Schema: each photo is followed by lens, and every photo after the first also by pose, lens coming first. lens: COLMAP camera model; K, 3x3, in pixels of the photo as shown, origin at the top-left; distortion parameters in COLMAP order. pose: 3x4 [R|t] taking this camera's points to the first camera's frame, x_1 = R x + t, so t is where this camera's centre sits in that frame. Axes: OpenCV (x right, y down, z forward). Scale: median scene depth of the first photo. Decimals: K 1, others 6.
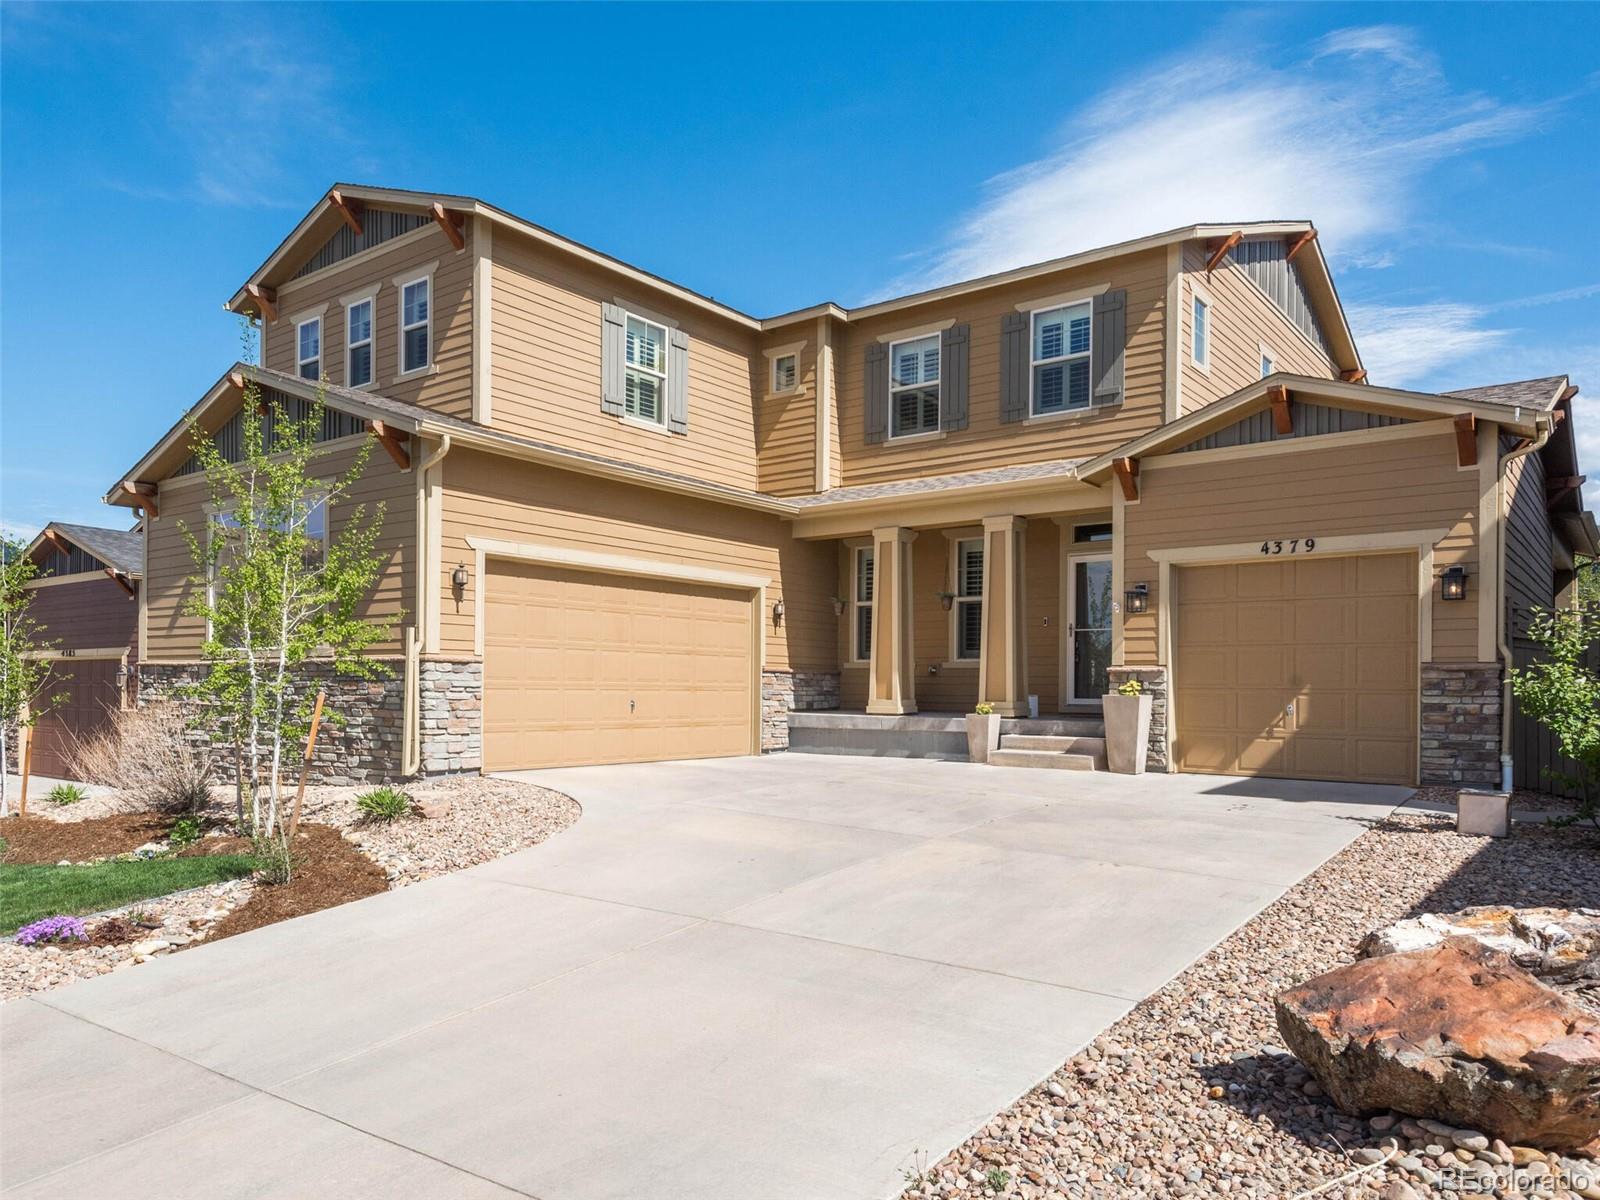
lens RADIAL K [[1073.9, 0, 823.4], [0, 1073.9, 665.0], [0, 0, 1]] dist [0.024422, -0.008725]
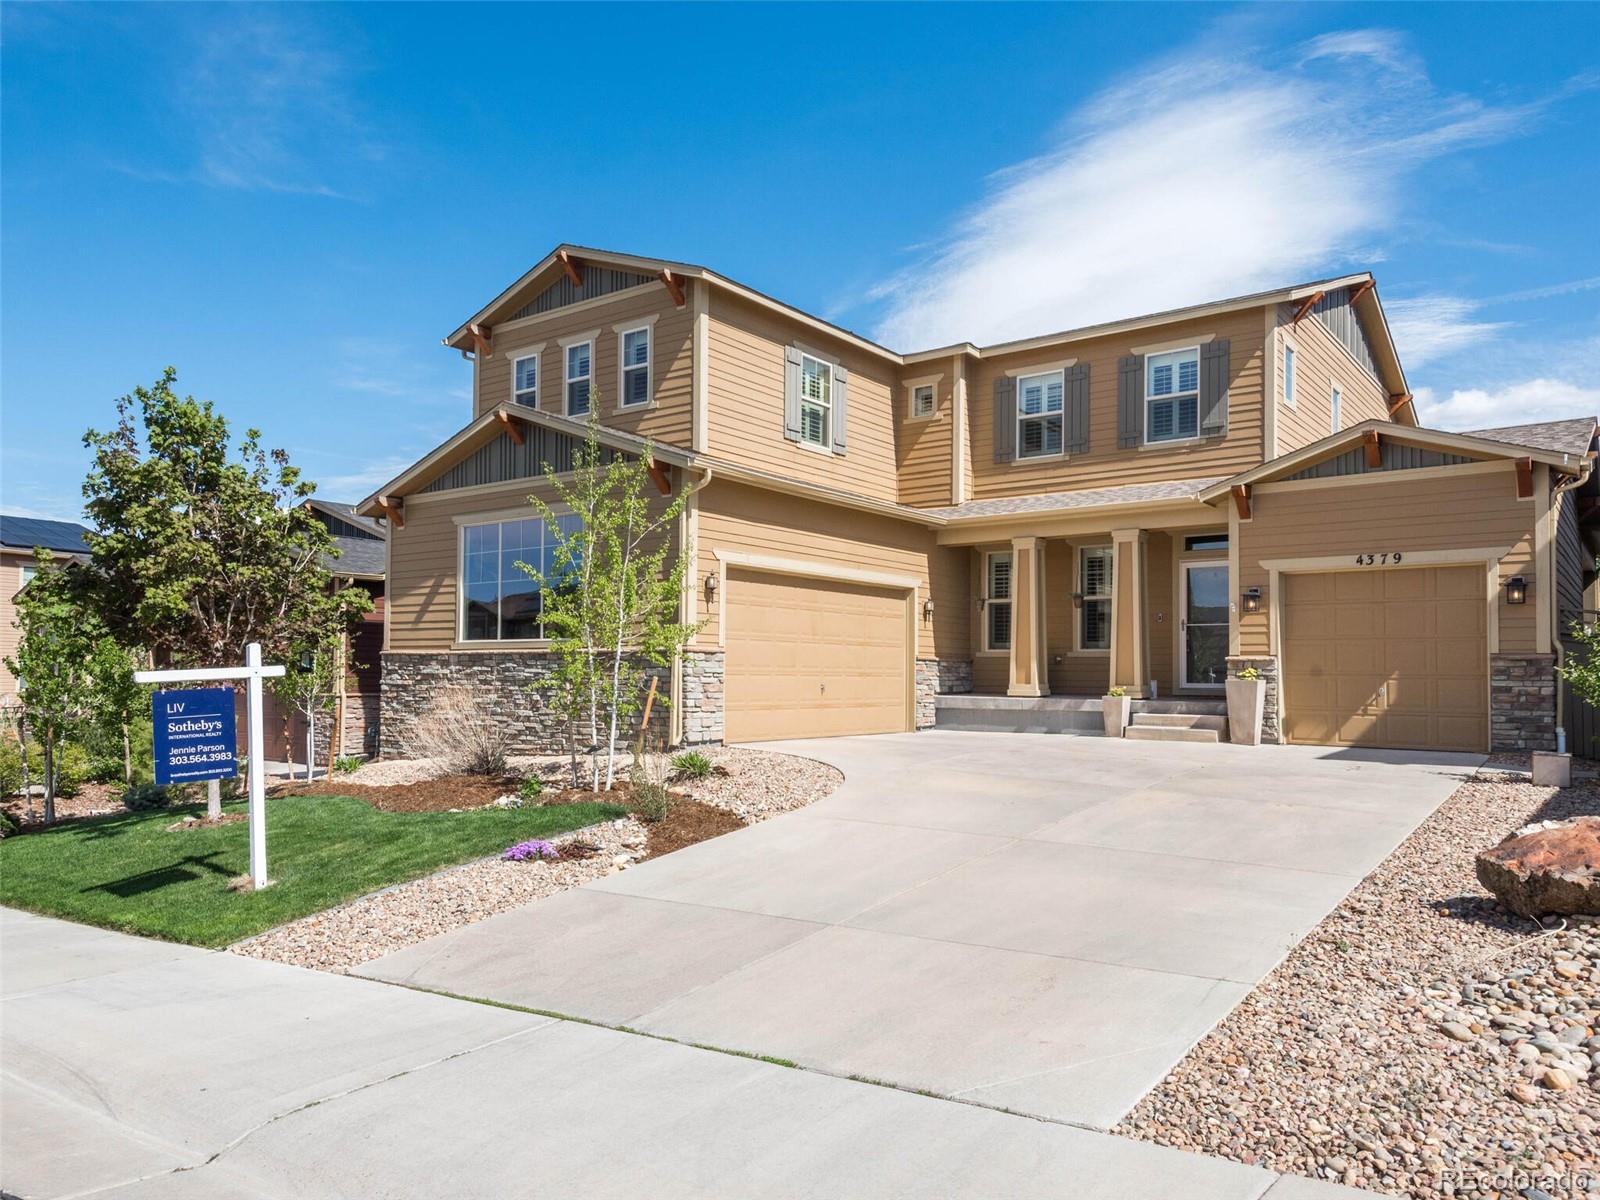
lens RADIAL K [[1073.9, 0, 863.2], [0, 1073.9, 624.5], [0, 0, 1]] dist [0.024422, -0.008725]
pose [[0.999534, 0.001544, 0.030490, -0.182827], [-0.000749, 0.999660, -0.026053, -0.002303], [-0.030519, 0.026018, 0.999195, -0.197068]]
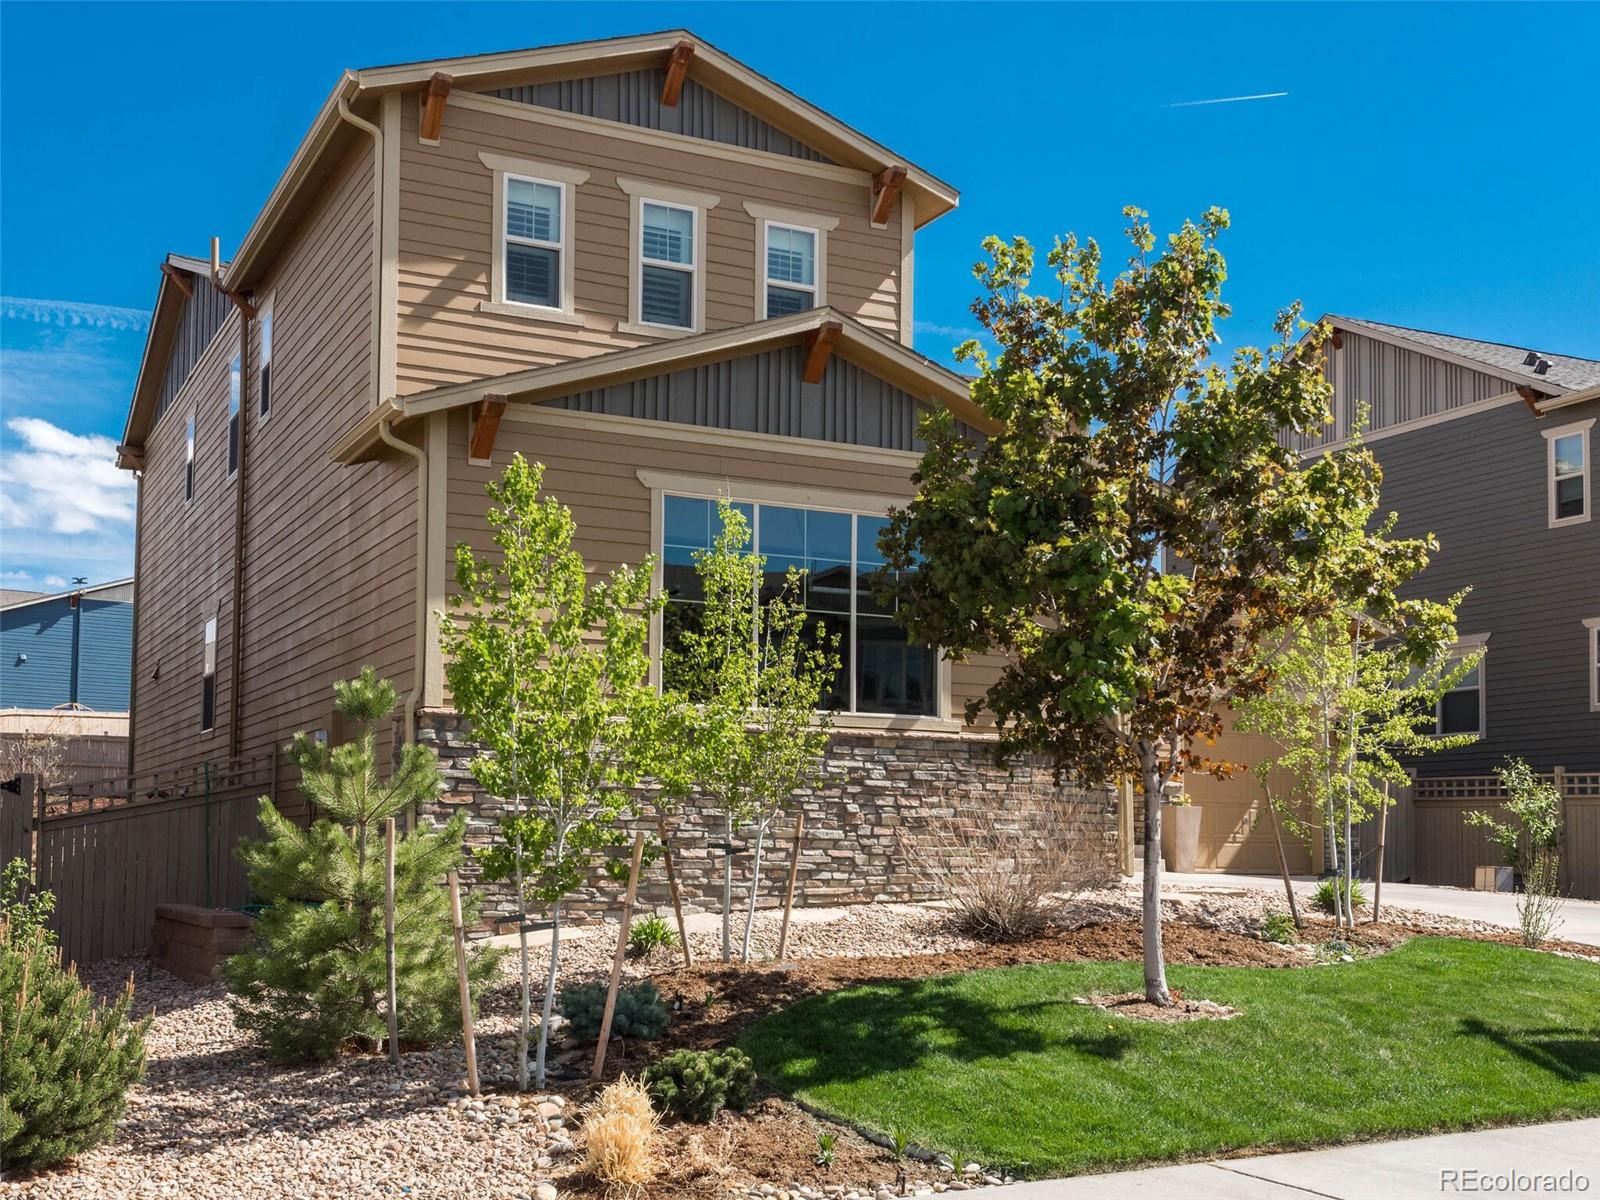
lens RADIAL K [[1884.0, 0, 805.1], [0, 1884.0, 598.9], [0, 0, 1]] dist [0.010734, 0.000000]
pose [[0.440211, 0.116580, 0.890294, -1.673636], [-0.031978, 0.992942, -0.114209, 0.053866], [-0.897325, 0.021806, 0.440832, 0.473831]]
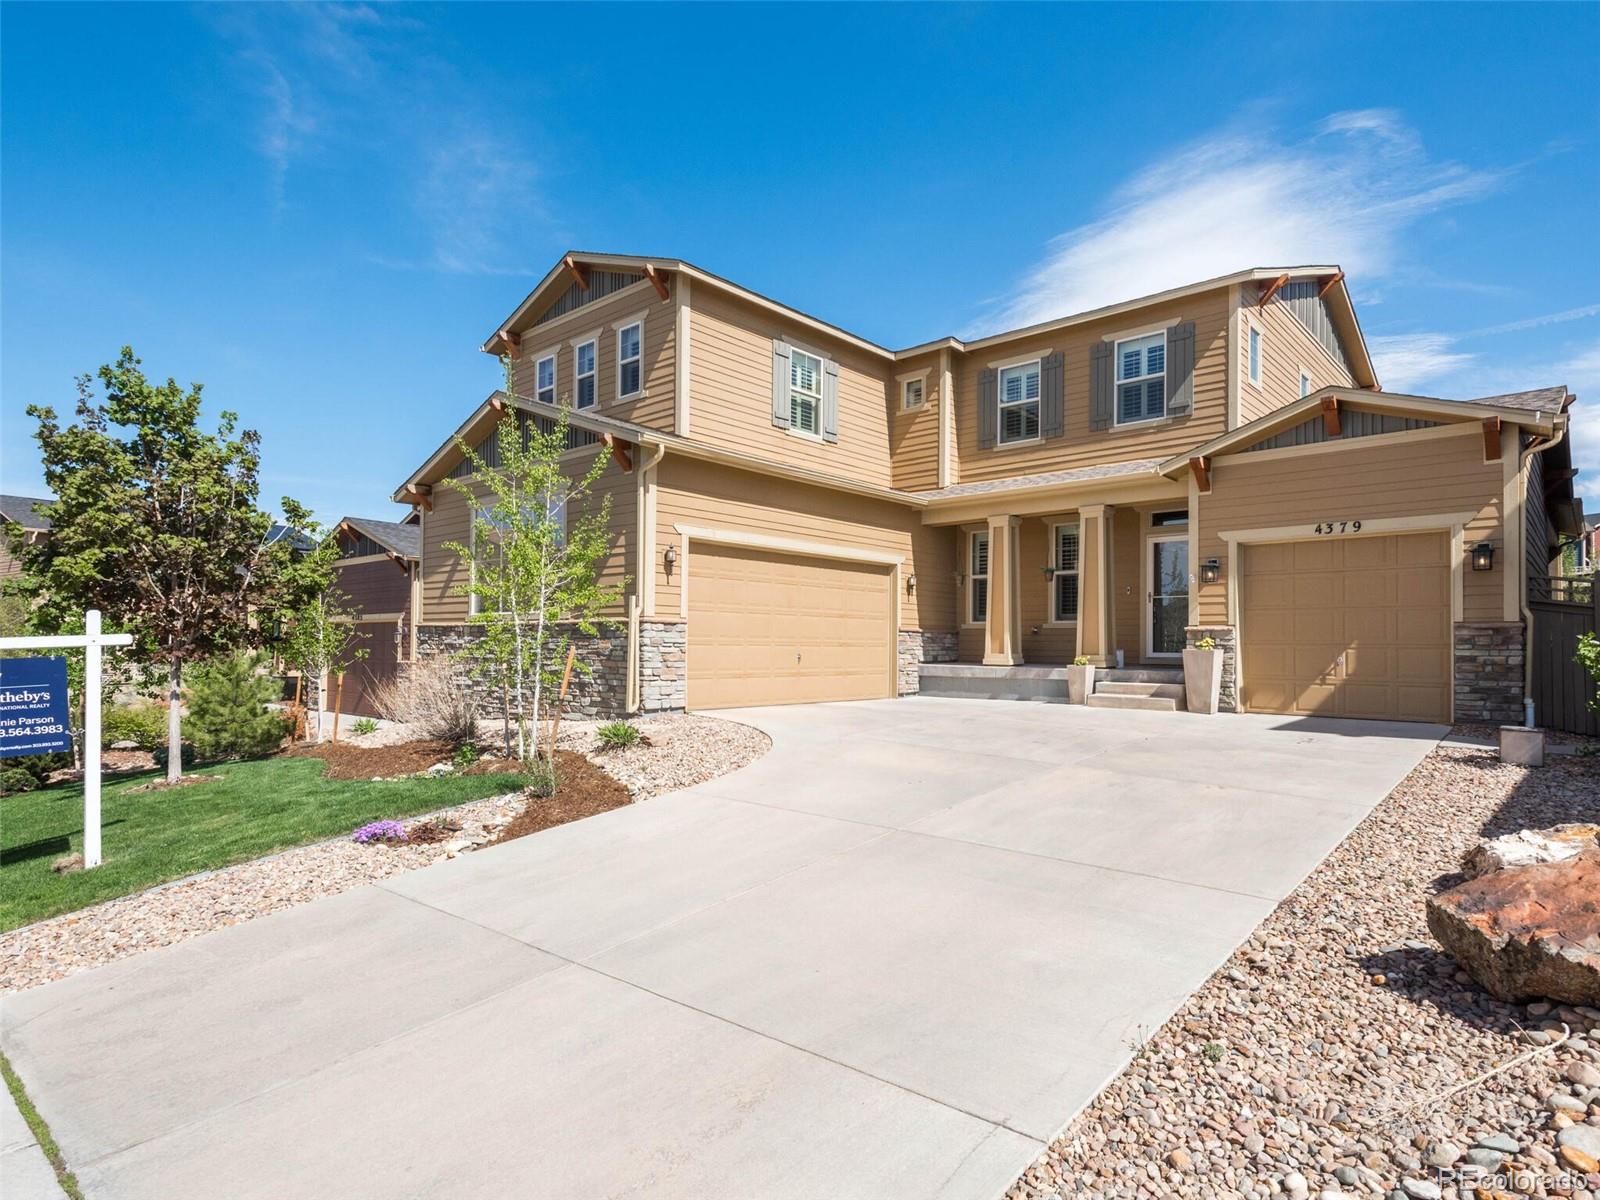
lens RADIAL K [[847.8, 0, 874.8], [0, 847.8, 621.0], [0, 0, 1]] dist [0.006573, 0.000317]
pose [[0.999054, -0.001314, -0.043475, -0.050265], [0.000956, 0.999966, -0.008249, 0.003100], [0.043485, 0.008199, 0.999020, 0.013752]]
